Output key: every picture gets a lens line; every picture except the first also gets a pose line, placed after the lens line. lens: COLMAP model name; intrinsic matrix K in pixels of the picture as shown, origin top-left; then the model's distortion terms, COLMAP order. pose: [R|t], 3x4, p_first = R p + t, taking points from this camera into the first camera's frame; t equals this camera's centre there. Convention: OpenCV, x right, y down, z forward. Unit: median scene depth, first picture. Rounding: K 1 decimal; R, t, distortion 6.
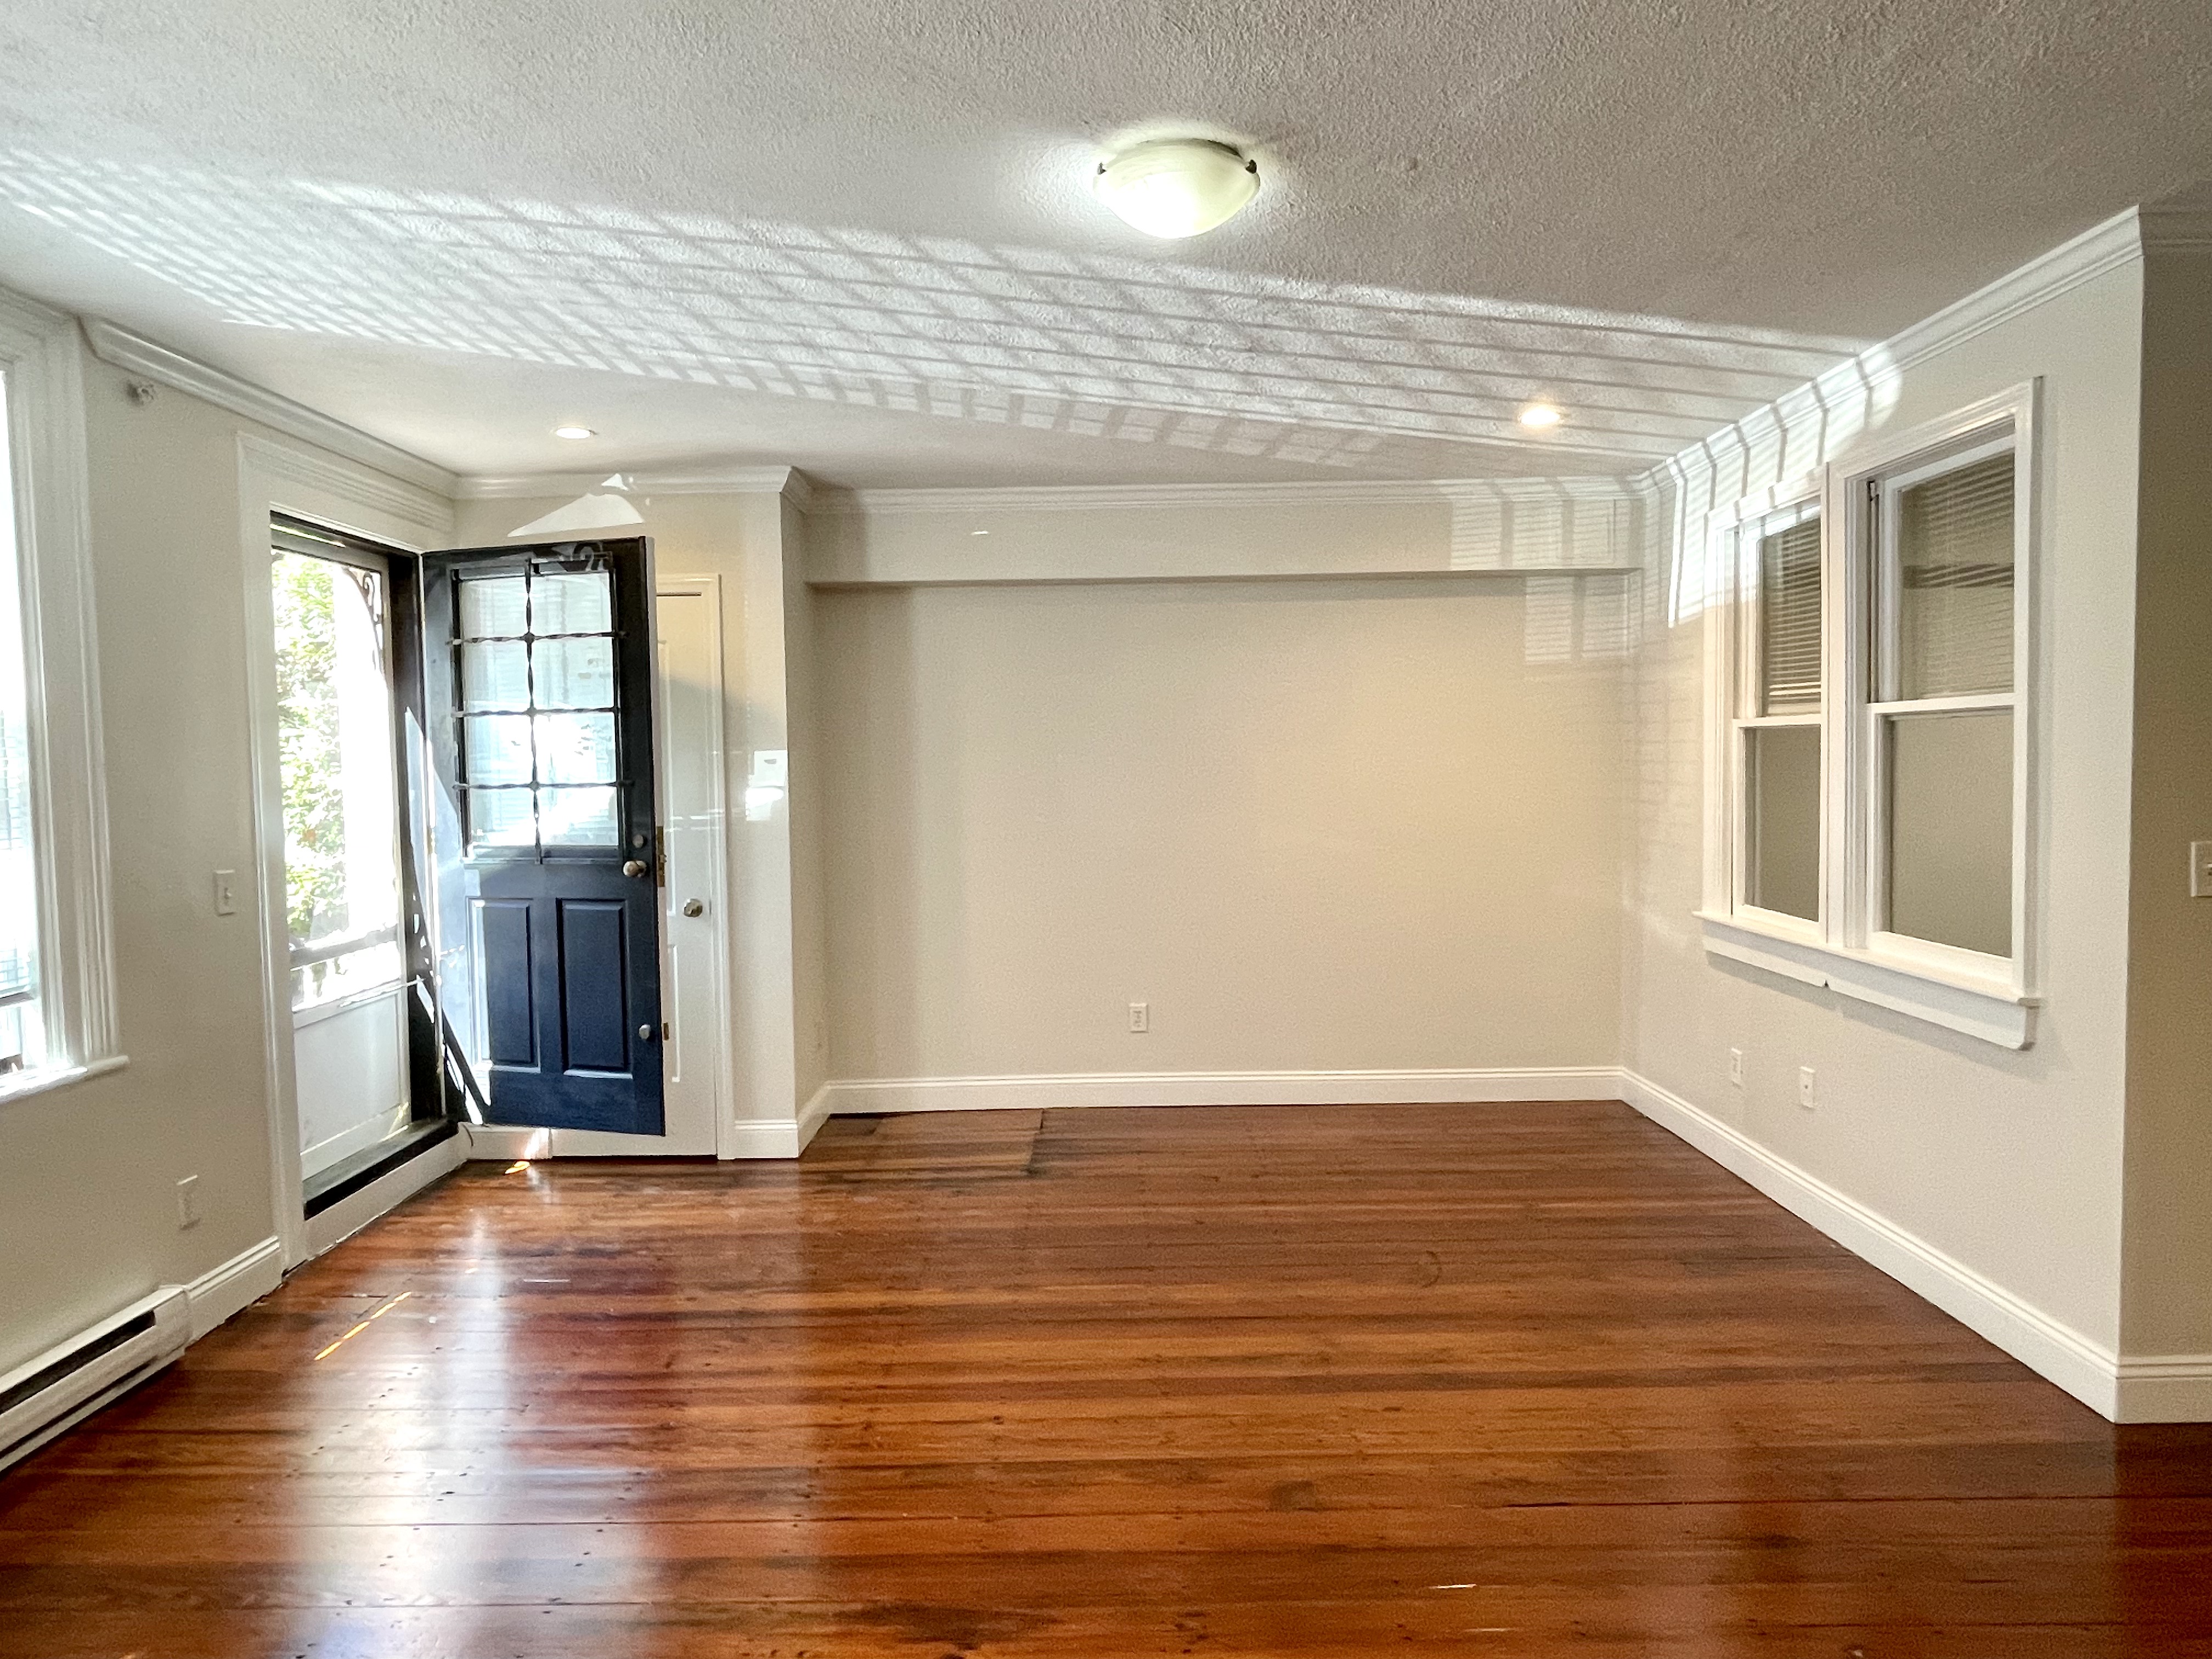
lens RADIAL K [[1329.6, 0, 1098.2], [0, 1329.6, 835.3], [0, 0, 1]] dist [0.002583, -0.011065]
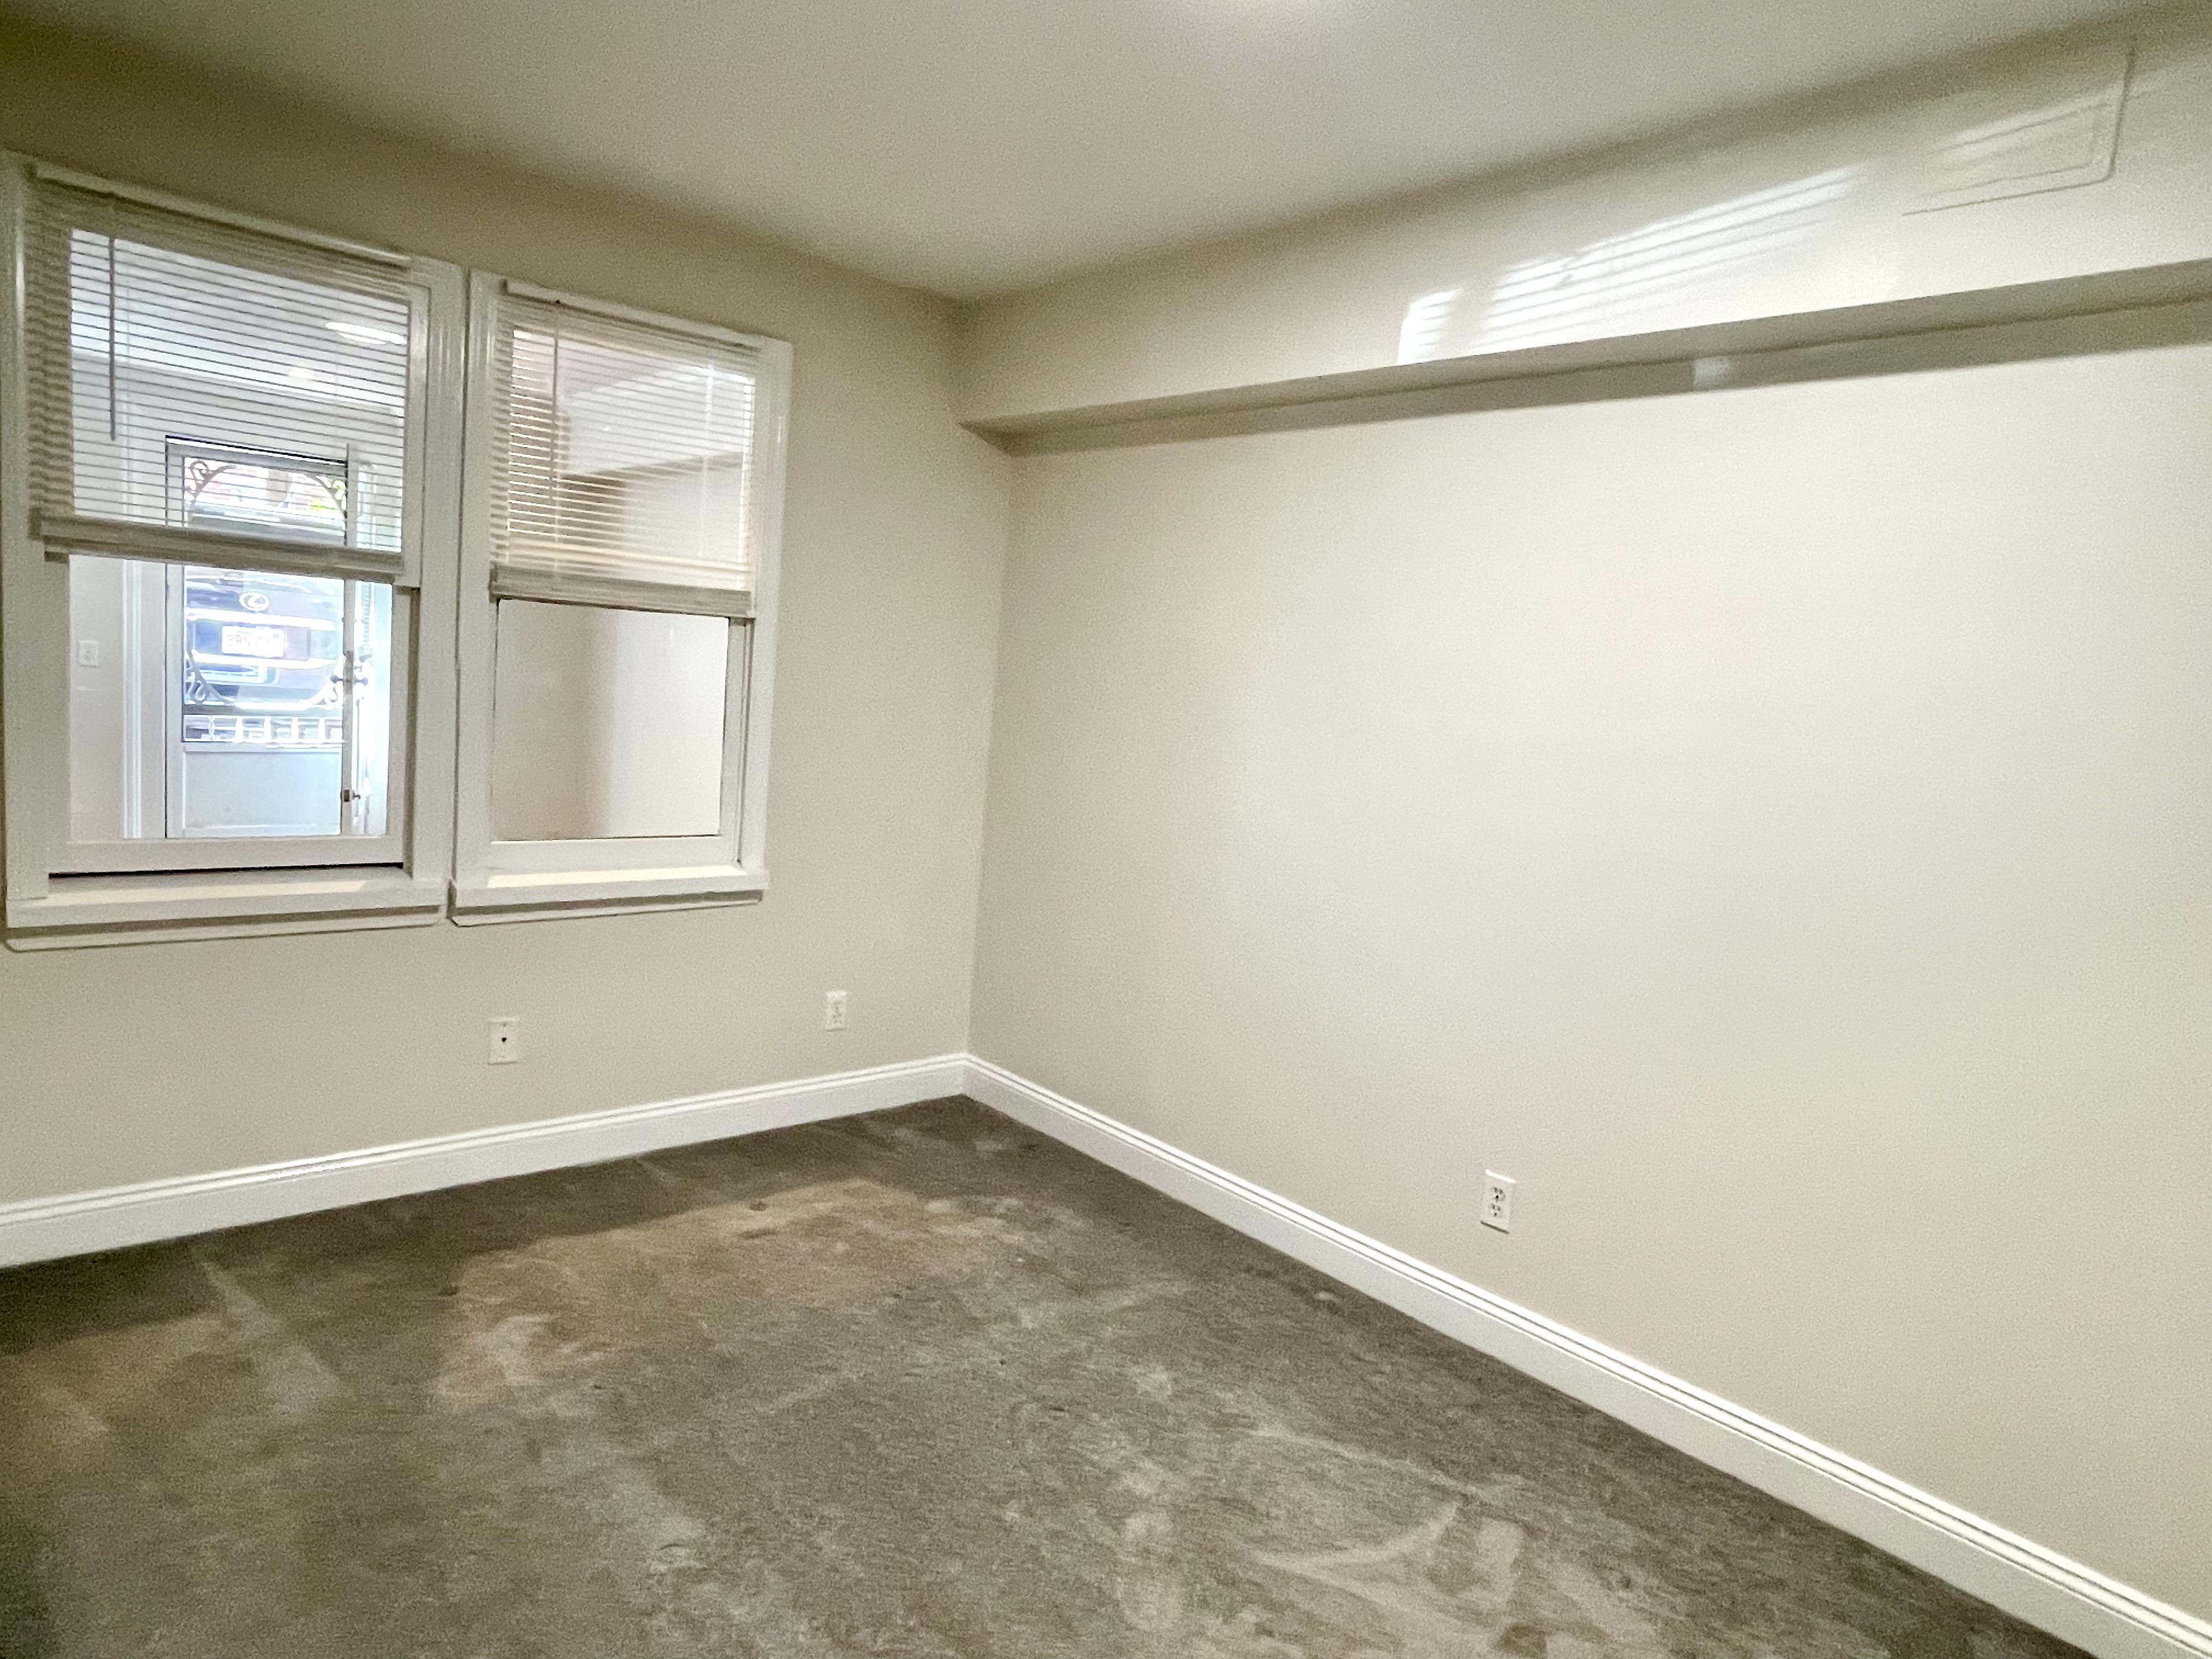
lens RADIAL K [[1329.6, 0, 1099.6], [0, 1329.6, 832.1], [0, 0, 1]] dist [0.002583, -0.011065]
pose [[0.658306, 0.164736, -0.734503, 1.347406], [-0.140102, 0.985524, 0.095467, -0.068319], [0.739598, 0.040059, 0.671856, 0.685747]]
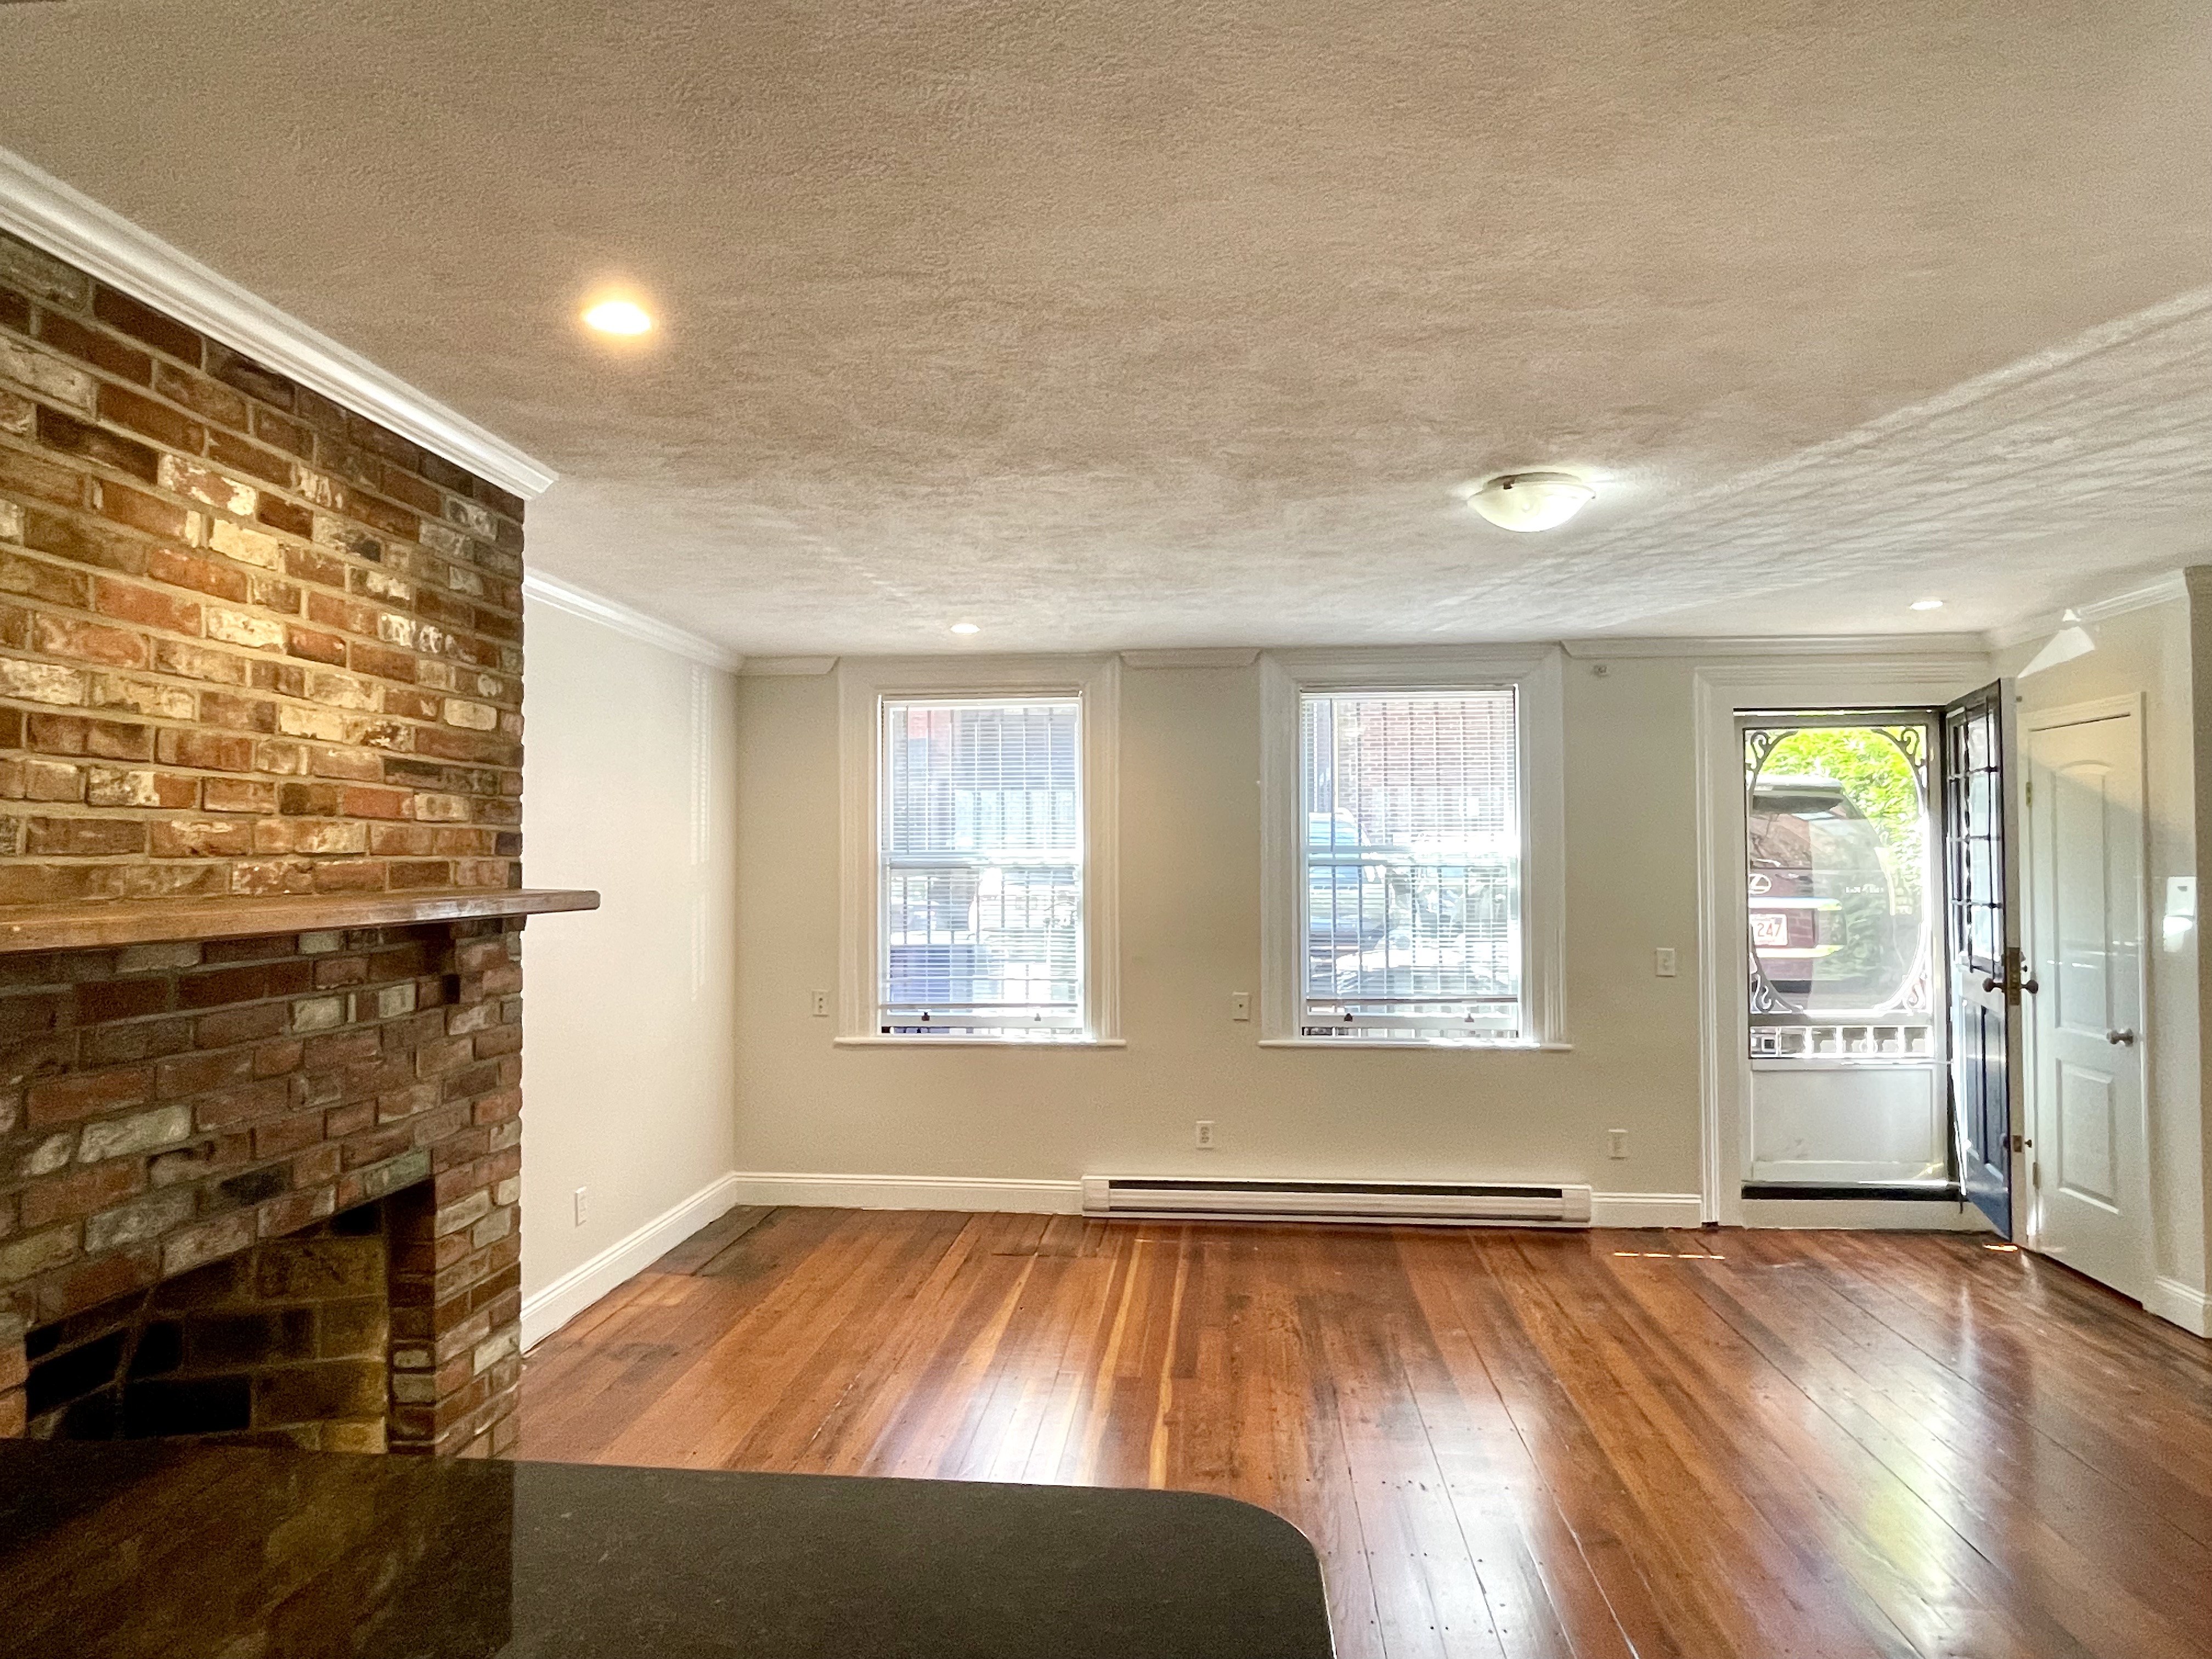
lens RADIAL K [[1329.6, 0, 1096.0], [0, 1329.6, 828.9], [0, 0, 1]] dist [0.002583, -0.011065]
pose [[-0.096539, -0.008368, -0.995294, 0.839747], [-0.049311, 0.998777, -0.003614, -0.064706], [0.994107, 0.048730, -0.096834, 0.393133]]
